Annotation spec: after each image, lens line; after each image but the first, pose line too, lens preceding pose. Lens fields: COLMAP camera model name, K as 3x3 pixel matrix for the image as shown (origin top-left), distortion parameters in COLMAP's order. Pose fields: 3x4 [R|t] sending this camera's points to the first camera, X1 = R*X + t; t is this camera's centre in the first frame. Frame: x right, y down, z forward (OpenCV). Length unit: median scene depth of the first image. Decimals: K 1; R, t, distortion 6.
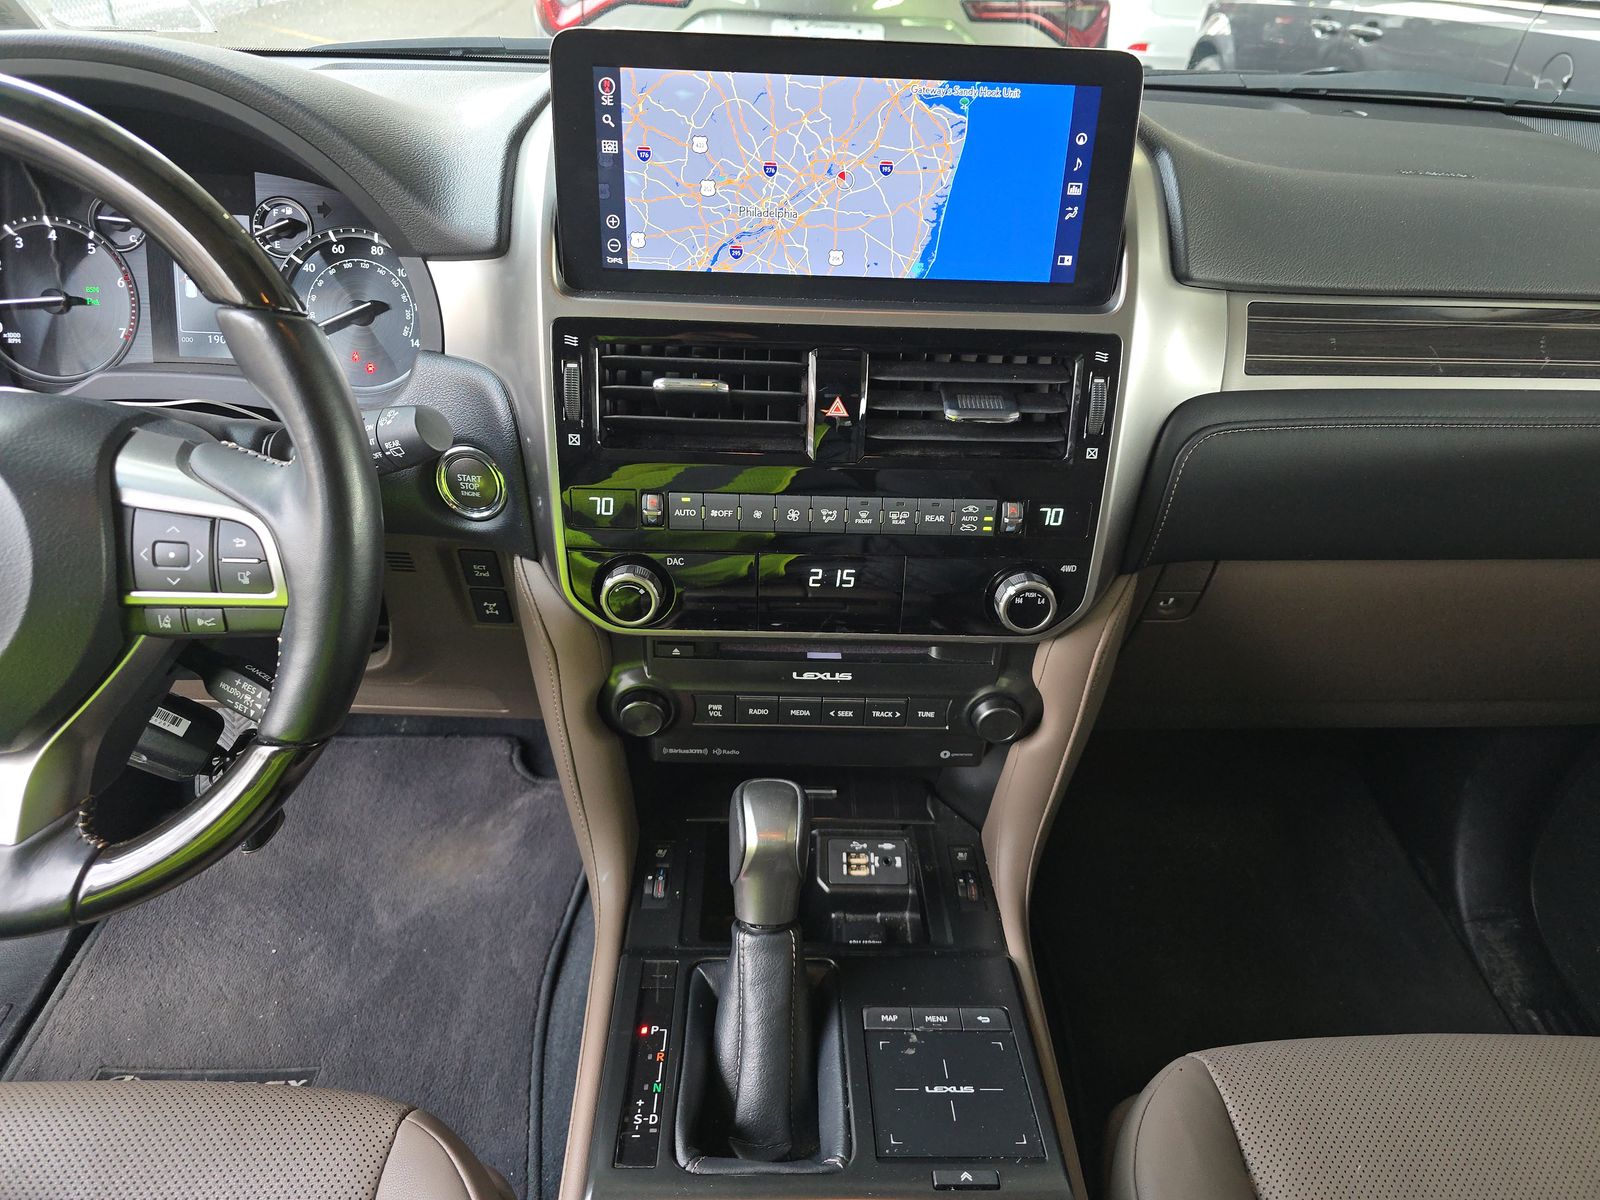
lens RADIAL K [[1096.2, 0, 800.0], [0, 1096.2, 600.0], [0, 0, 1]] dist [0.092352, -0.081117]
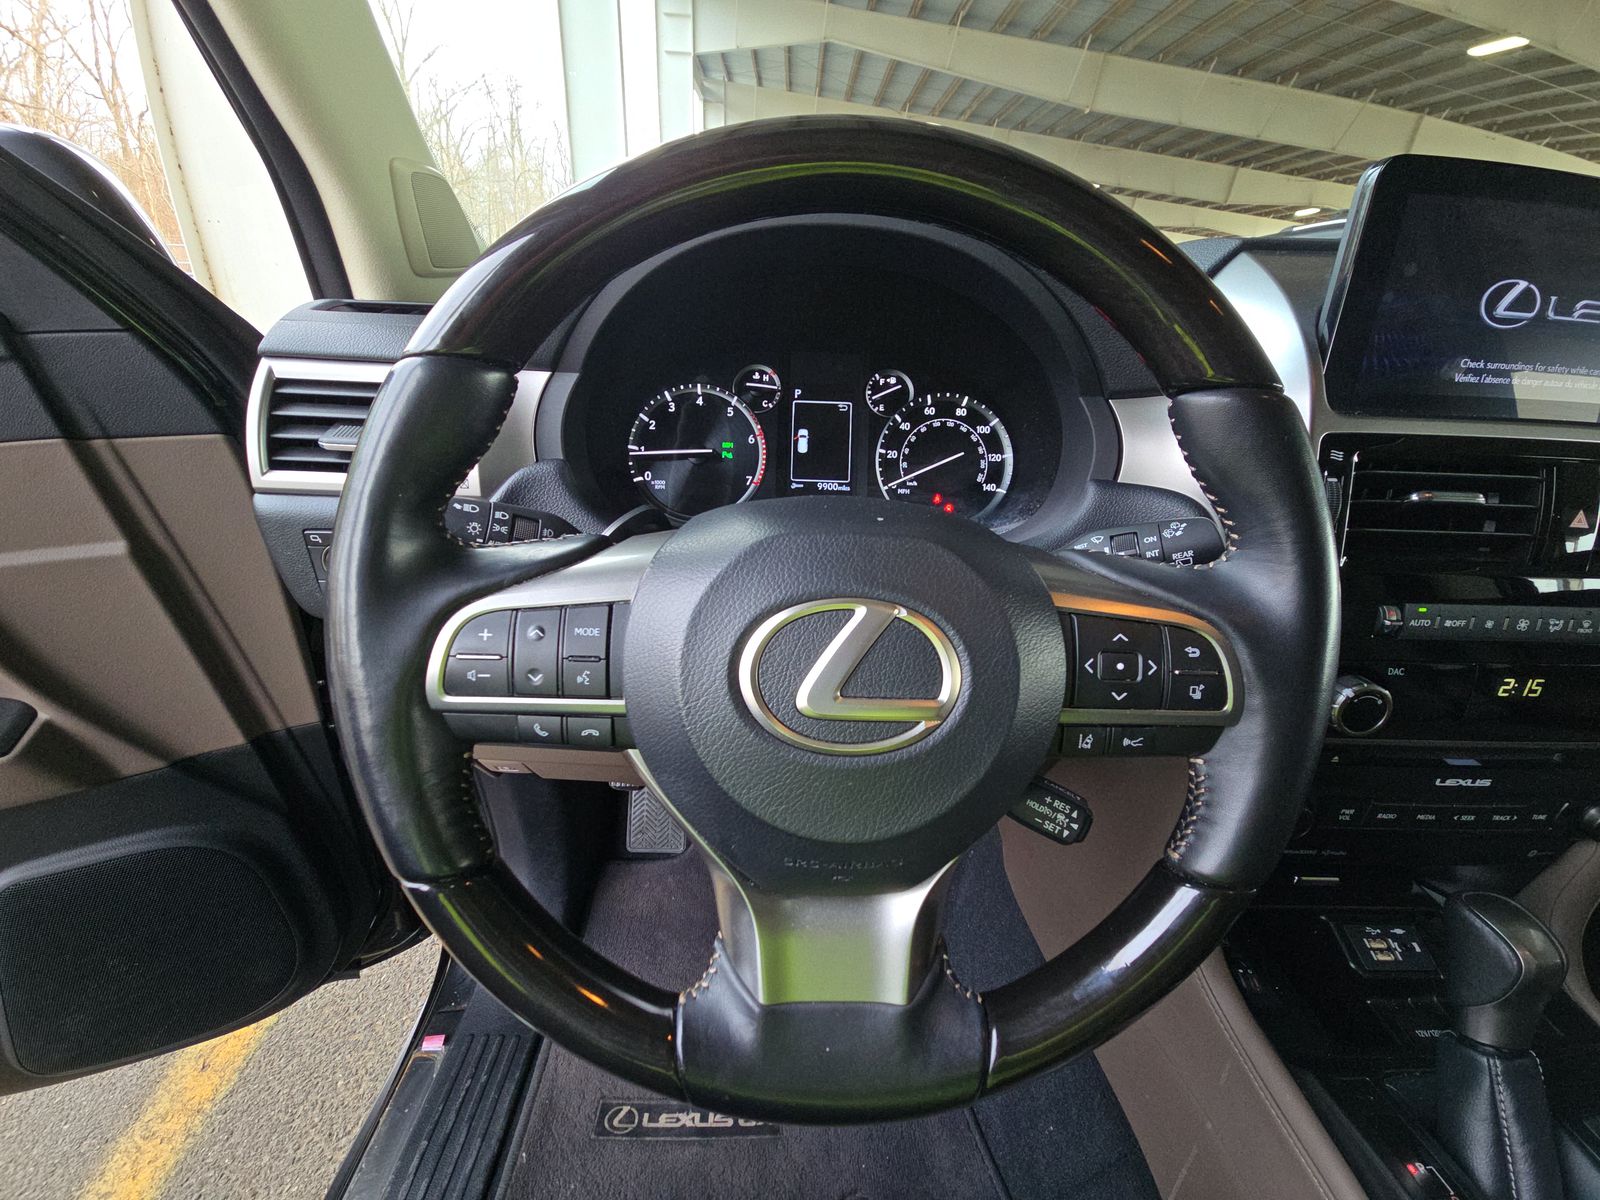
lens RADIAL K [[648.9, 0, 802.5], [0, 648.9, 614.1], [0, 0, 1]] dist [0.013327, 0.000016]
pose [[0.999991, -0.001383, 0.003929, -0.571771], [0.001848, 0.992655, -0.120964, -0.013594], [-0.003733, 0.120971, 0.992649, 0.344431]]
